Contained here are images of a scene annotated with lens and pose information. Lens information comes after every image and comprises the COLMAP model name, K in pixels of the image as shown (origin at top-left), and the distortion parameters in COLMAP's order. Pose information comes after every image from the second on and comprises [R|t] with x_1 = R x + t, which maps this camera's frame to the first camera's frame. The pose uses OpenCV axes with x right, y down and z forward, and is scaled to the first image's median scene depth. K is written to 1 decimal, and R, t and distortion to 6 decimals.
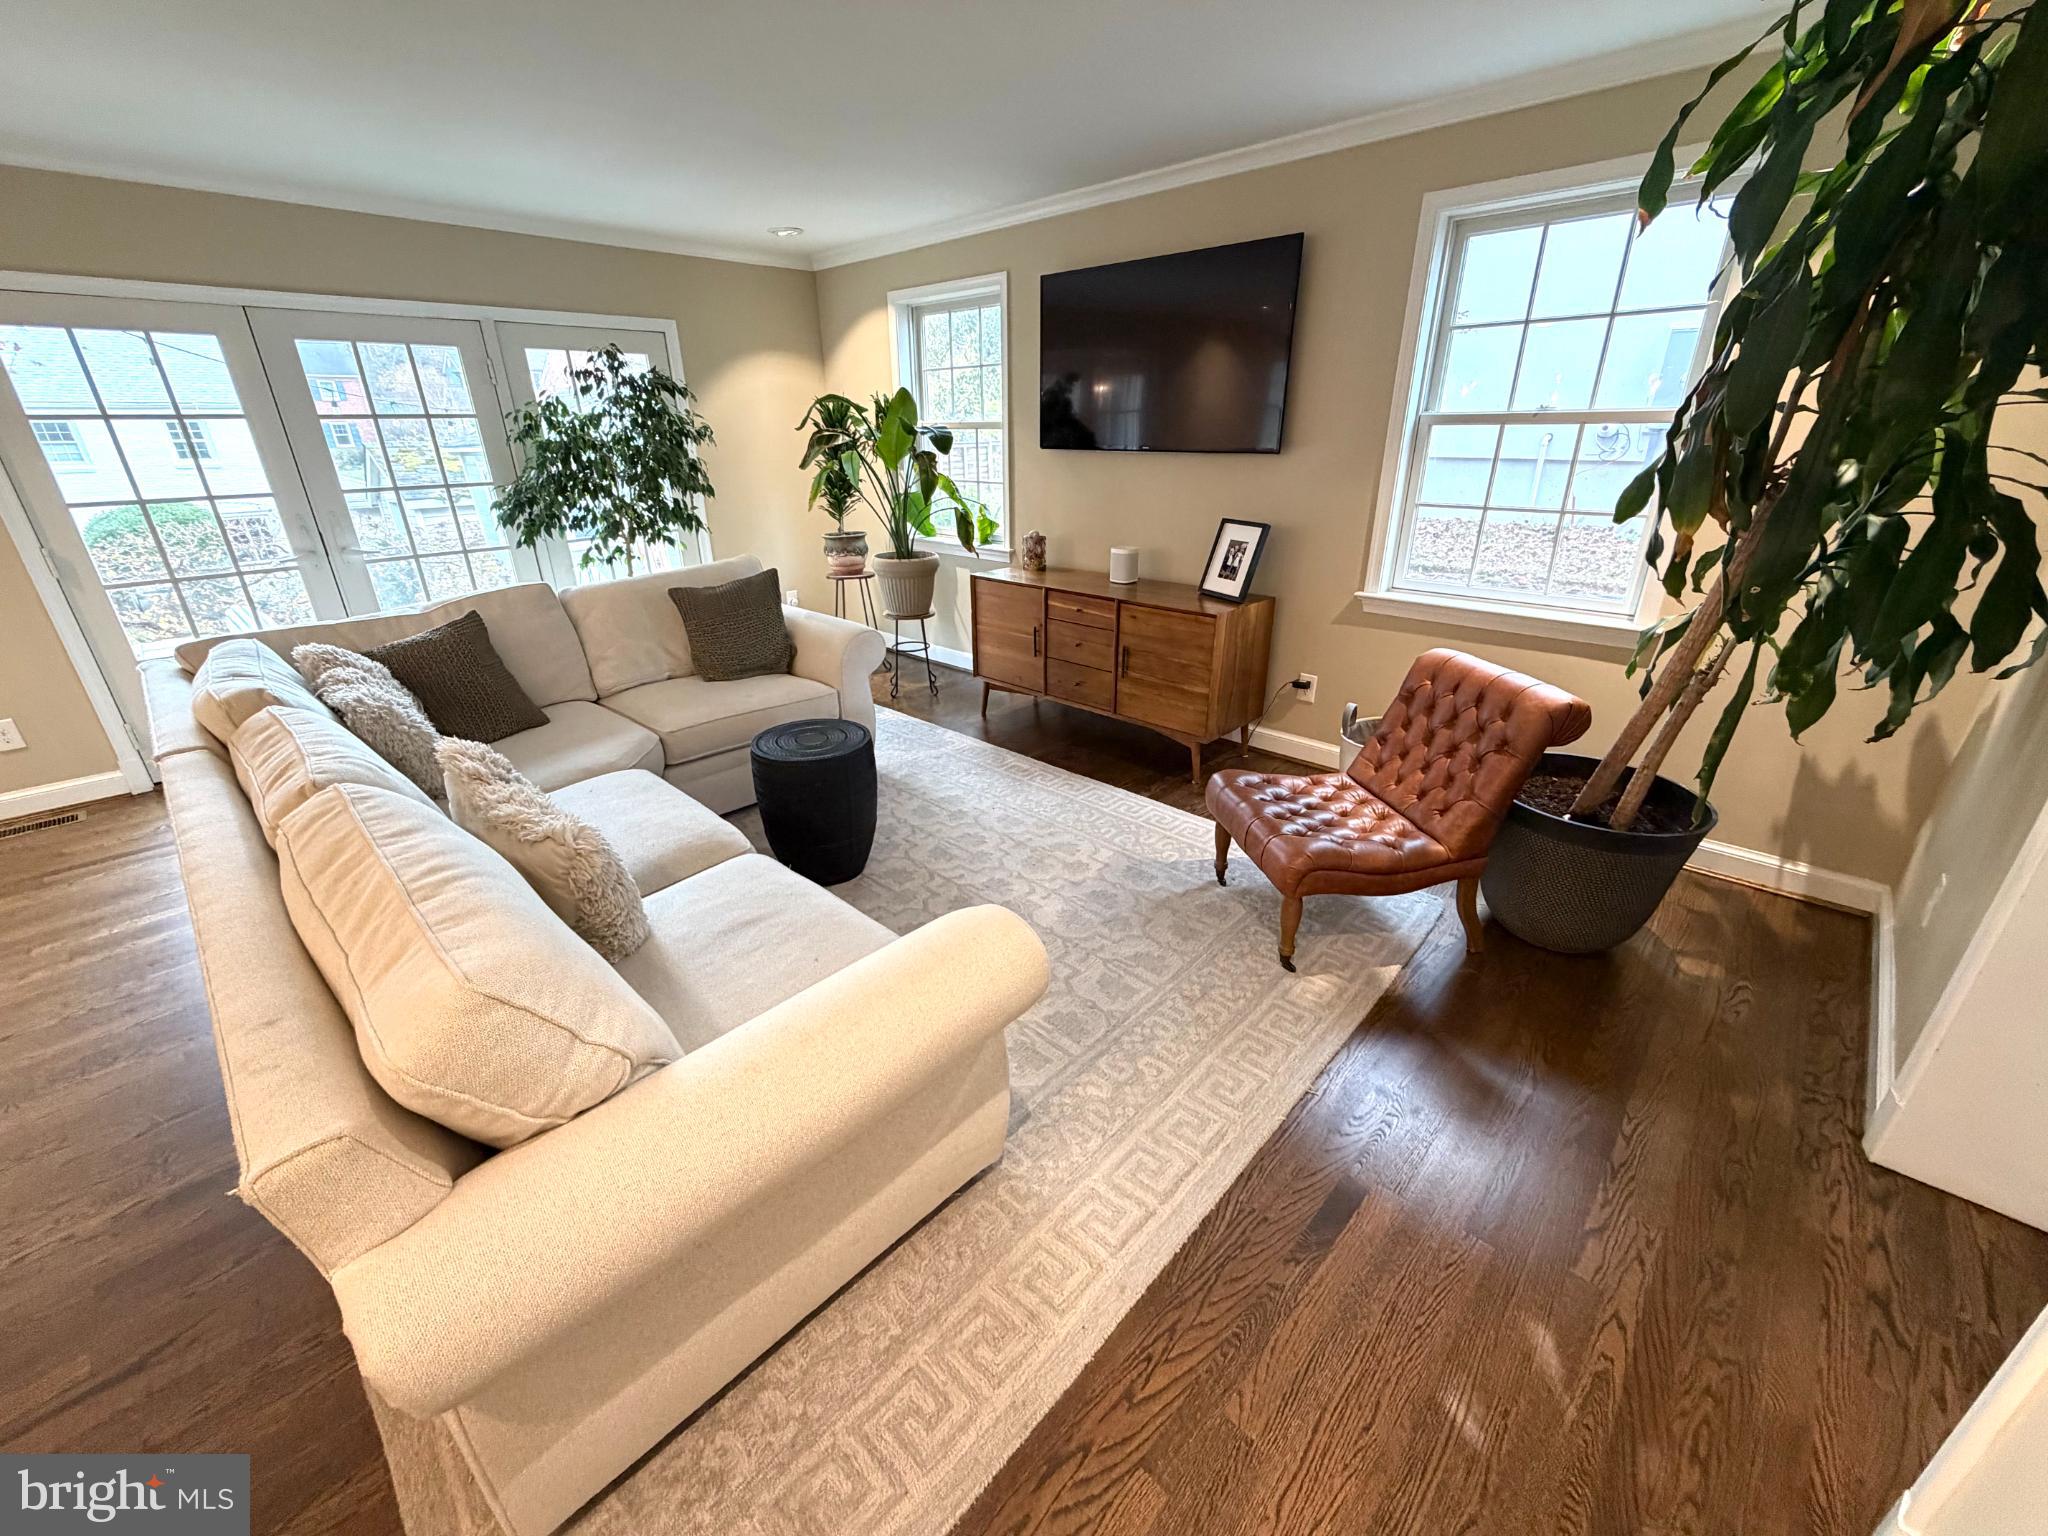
lens RADIAL K [[815.1, 0, 1026.5], [0, 815.1, 769.6], [0, 0, 1]] dist [-0.001919, -0.000231]
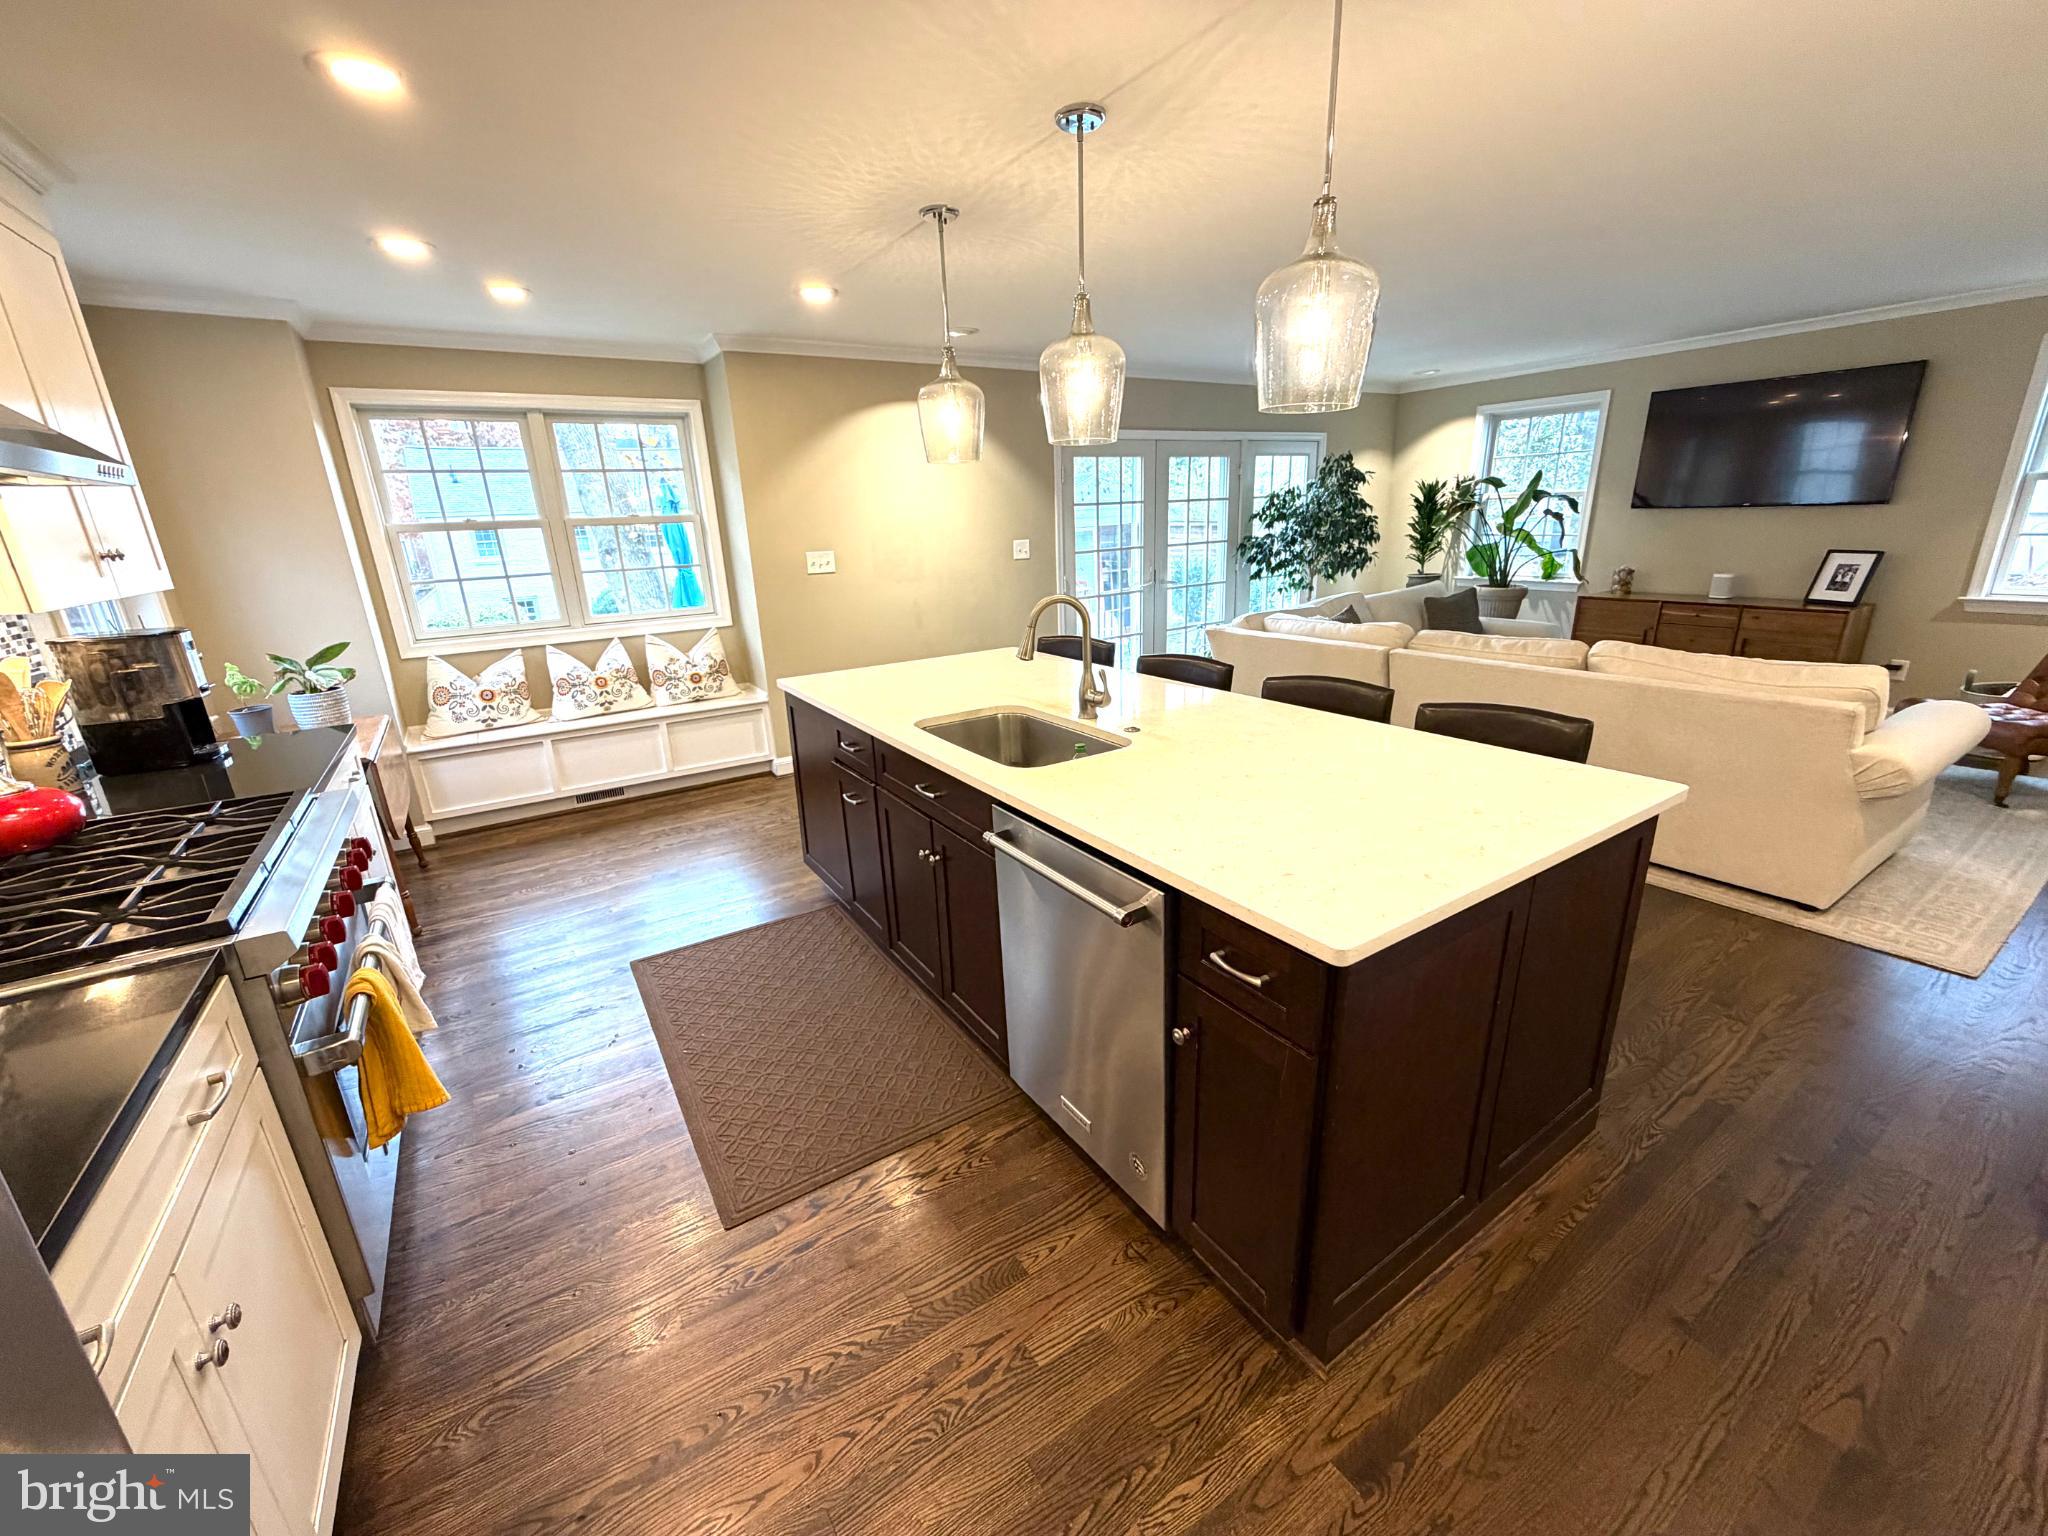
lens RADIAL K [[815.1, 0, 1020.3], [0, 815.1, 771.5], [0, 0, 1]] dist [-0.001919, -0.000231]
pose [[0.971394, 0.044672, -0.233233, -0.764739], [-0.065075, 0.994626, -0.080527, 0.276759], [0.228383, 0.093401, 0.969081, -0.647678]]
